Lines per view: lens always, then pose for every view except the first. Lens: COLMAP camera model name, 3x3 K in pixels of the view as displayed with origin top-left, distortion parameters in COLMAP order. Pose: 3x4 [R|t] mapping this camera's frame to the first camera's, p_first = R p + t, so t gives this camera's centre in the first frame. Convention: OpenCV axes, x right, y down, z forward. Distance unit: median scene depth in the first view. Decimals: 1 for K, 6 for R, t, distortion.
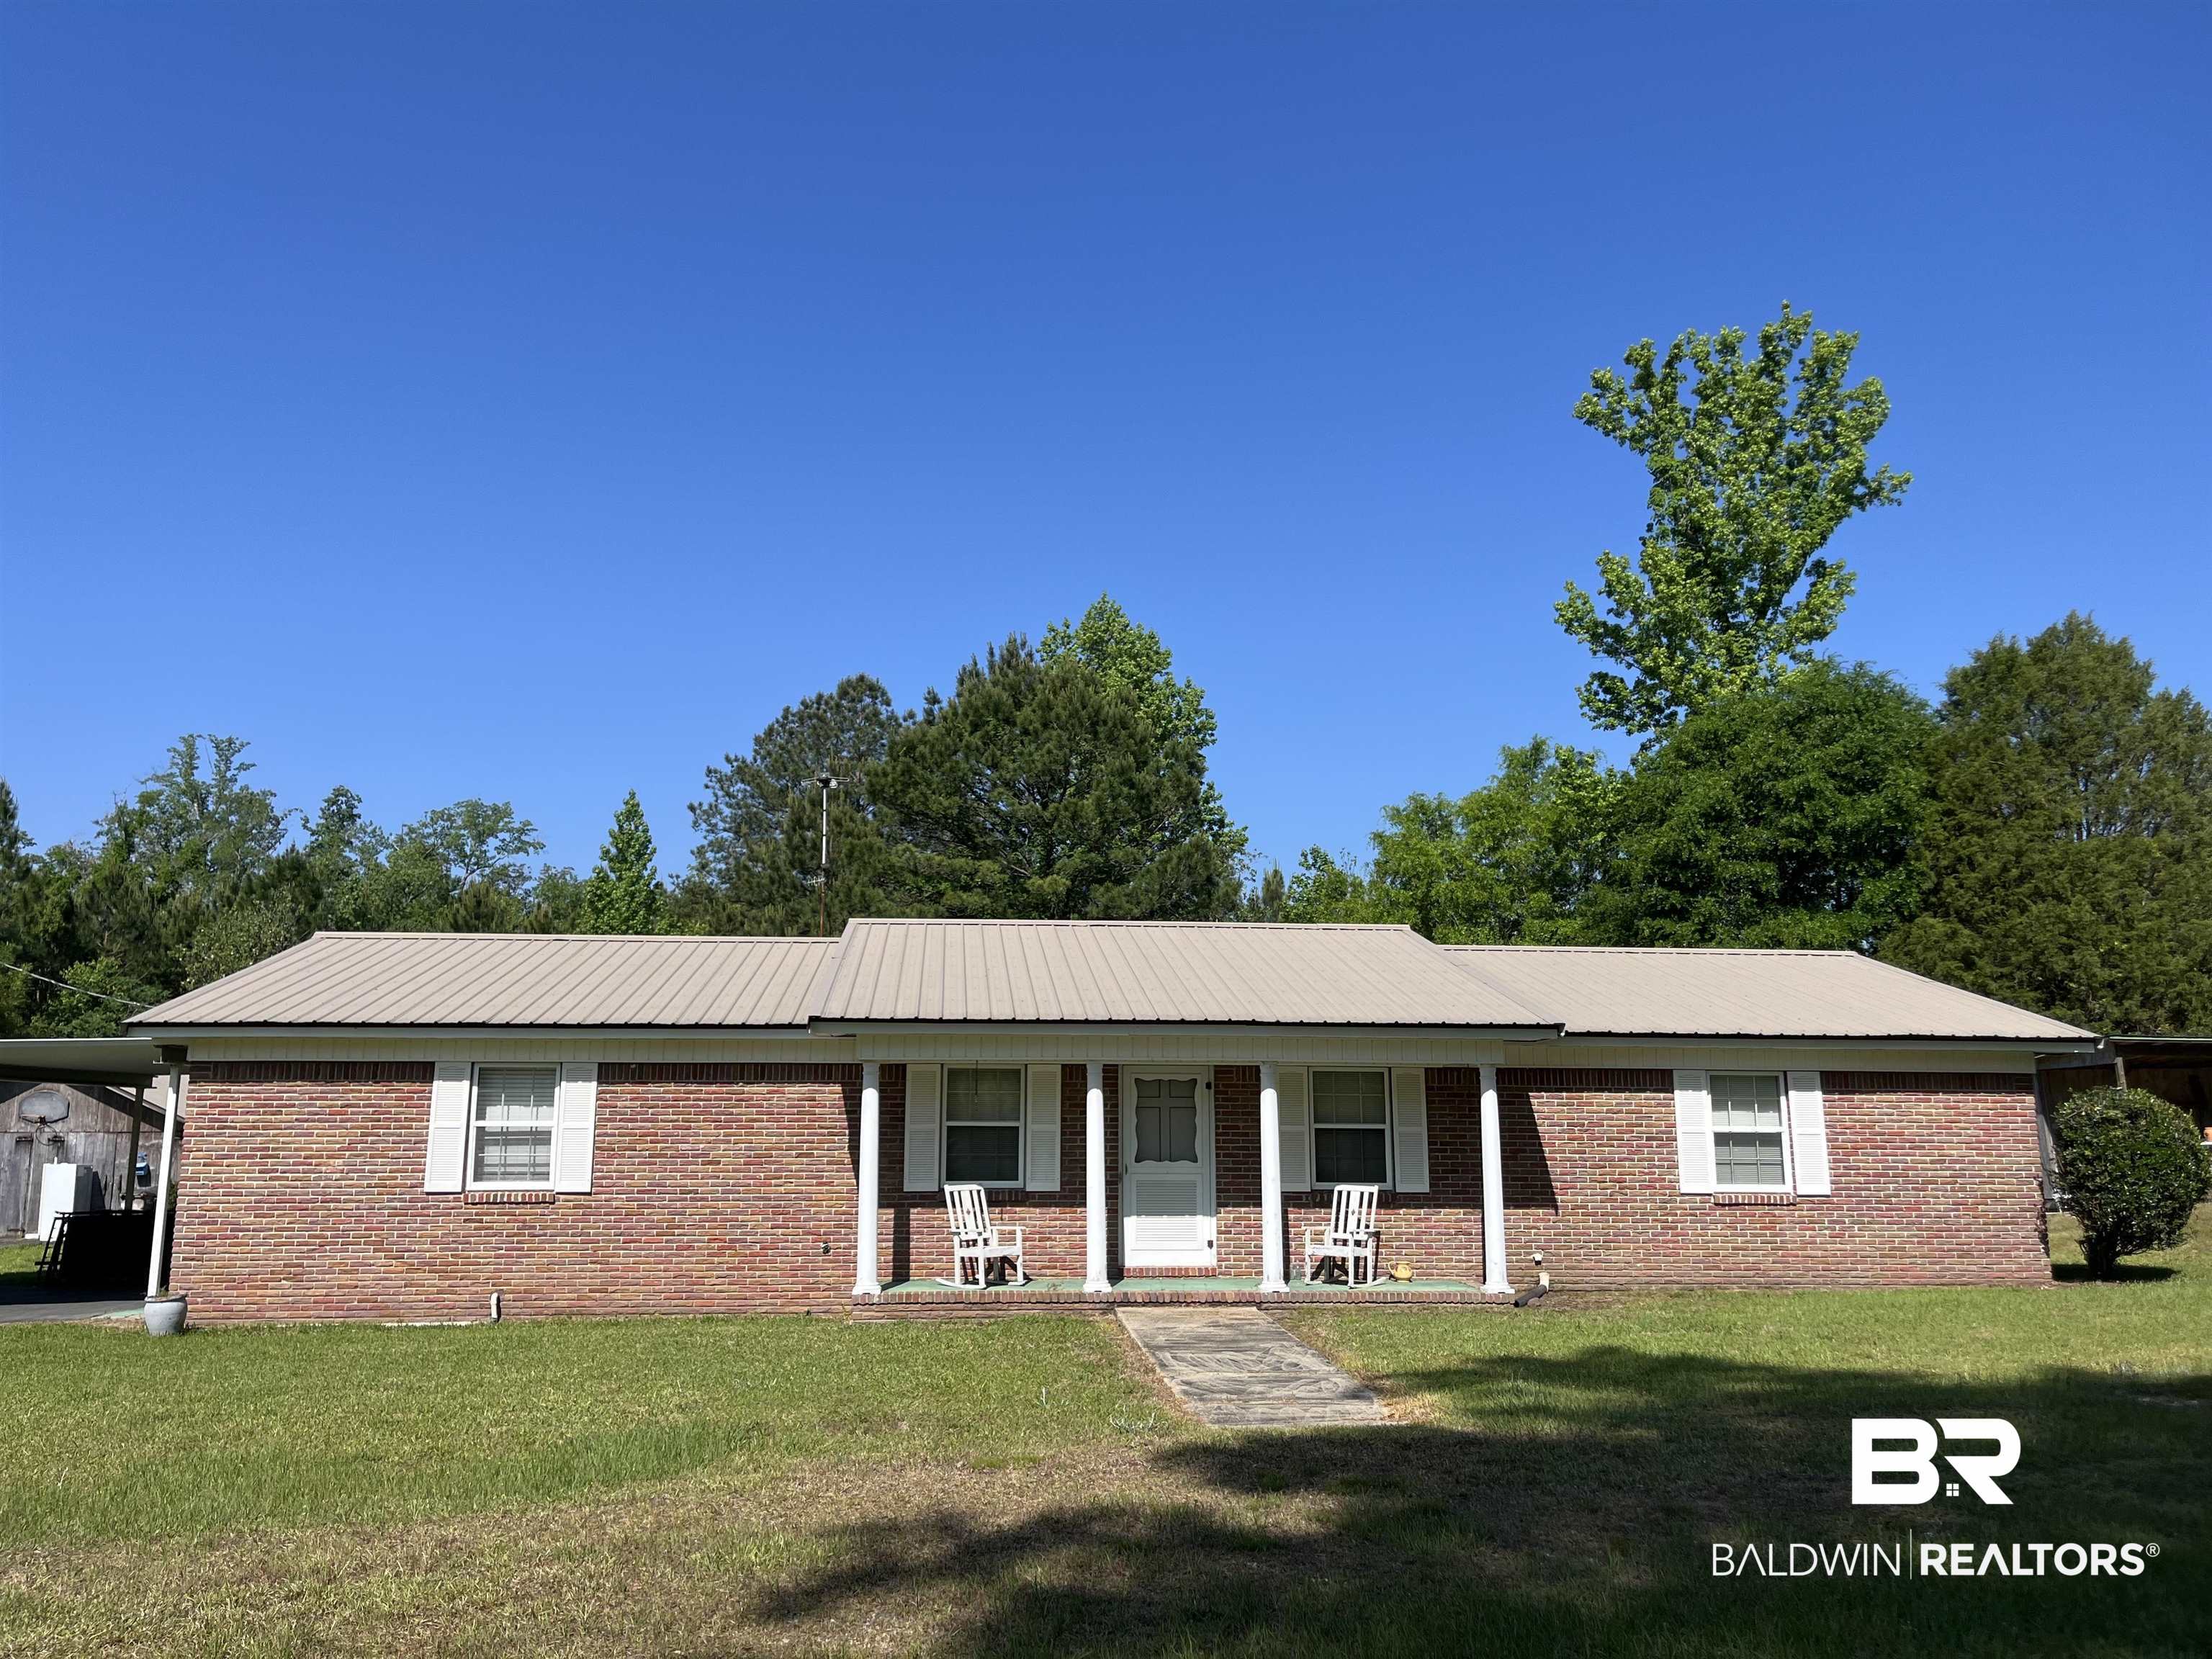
lens RADIAL K [[1672.8, 0, 1095.6], [0, 1672.8, 824.9], [0, 0, 1]] dist [0.005767, -0.002672]
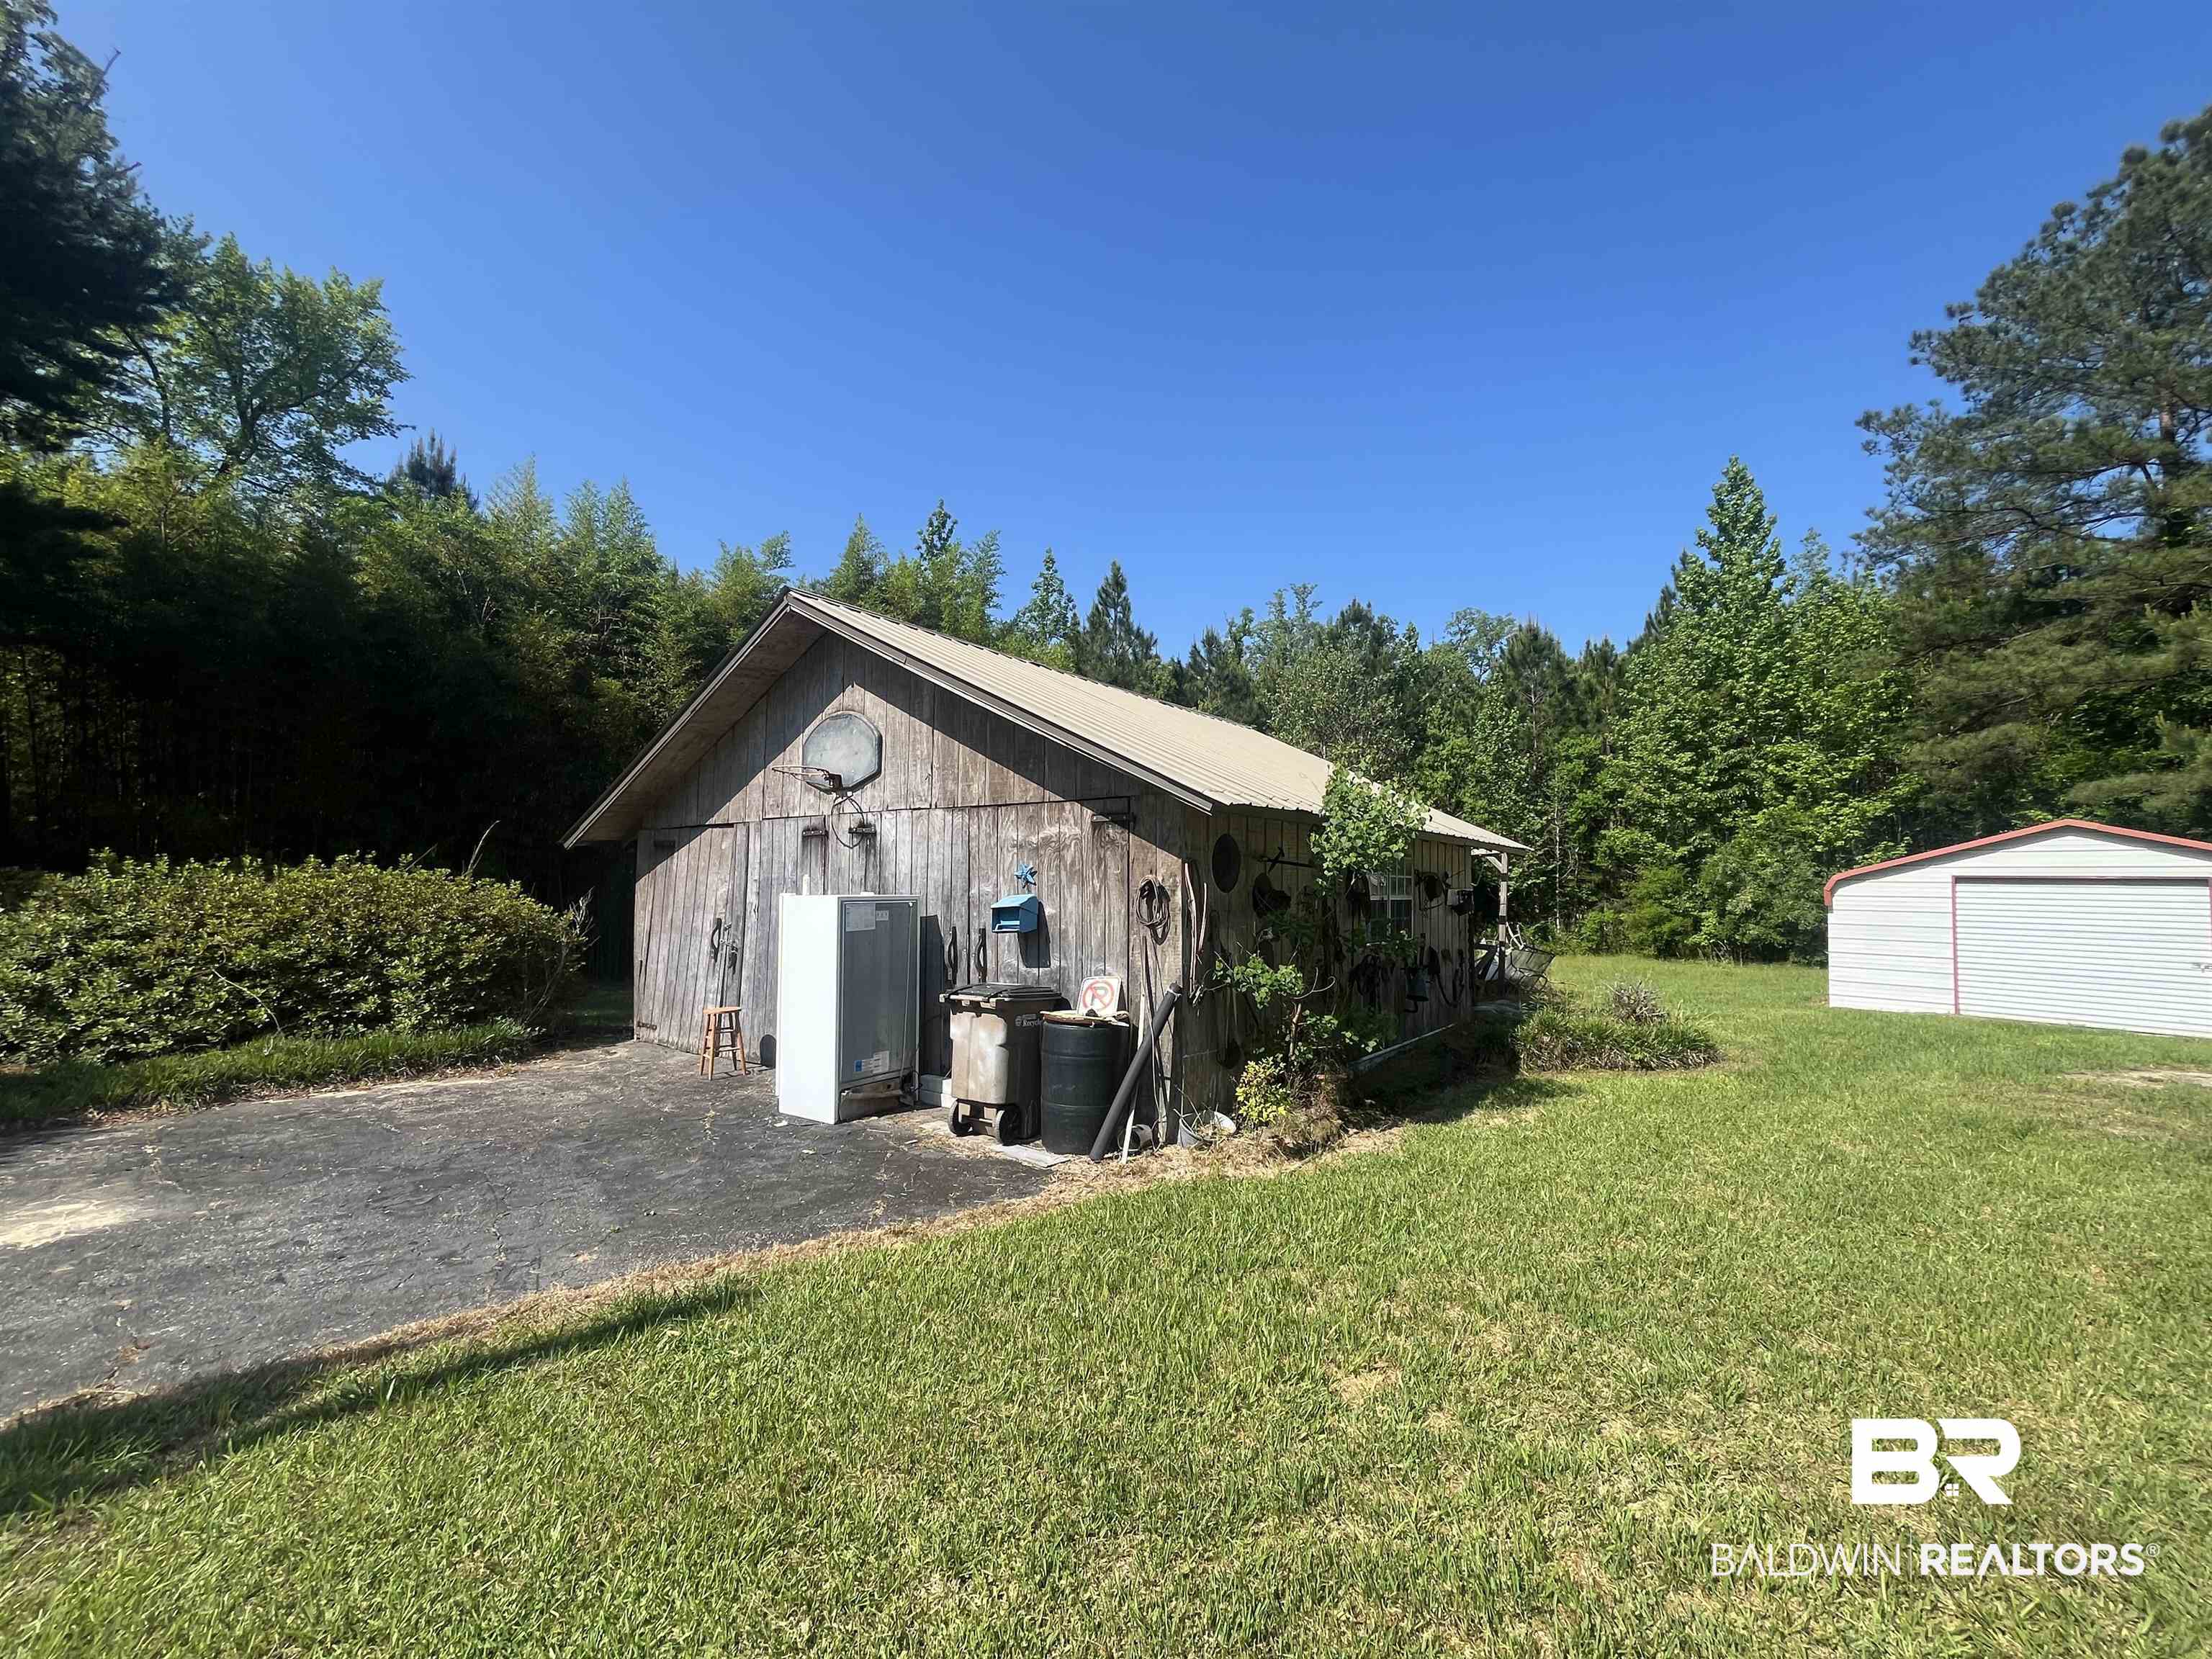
lens RADIAL K [[892.5, 0, 1100.0], [0, 892.5, 830.3], [0, 0, 1]] dist [0.004573, 0.000241]
pose [[0.745539, -0.027524, -0.665893, -0.242724], [0.114491, 0.989583, 0.087282, 0.096604], [0.656554, -0.141311, 0.740924, 0.485203]]
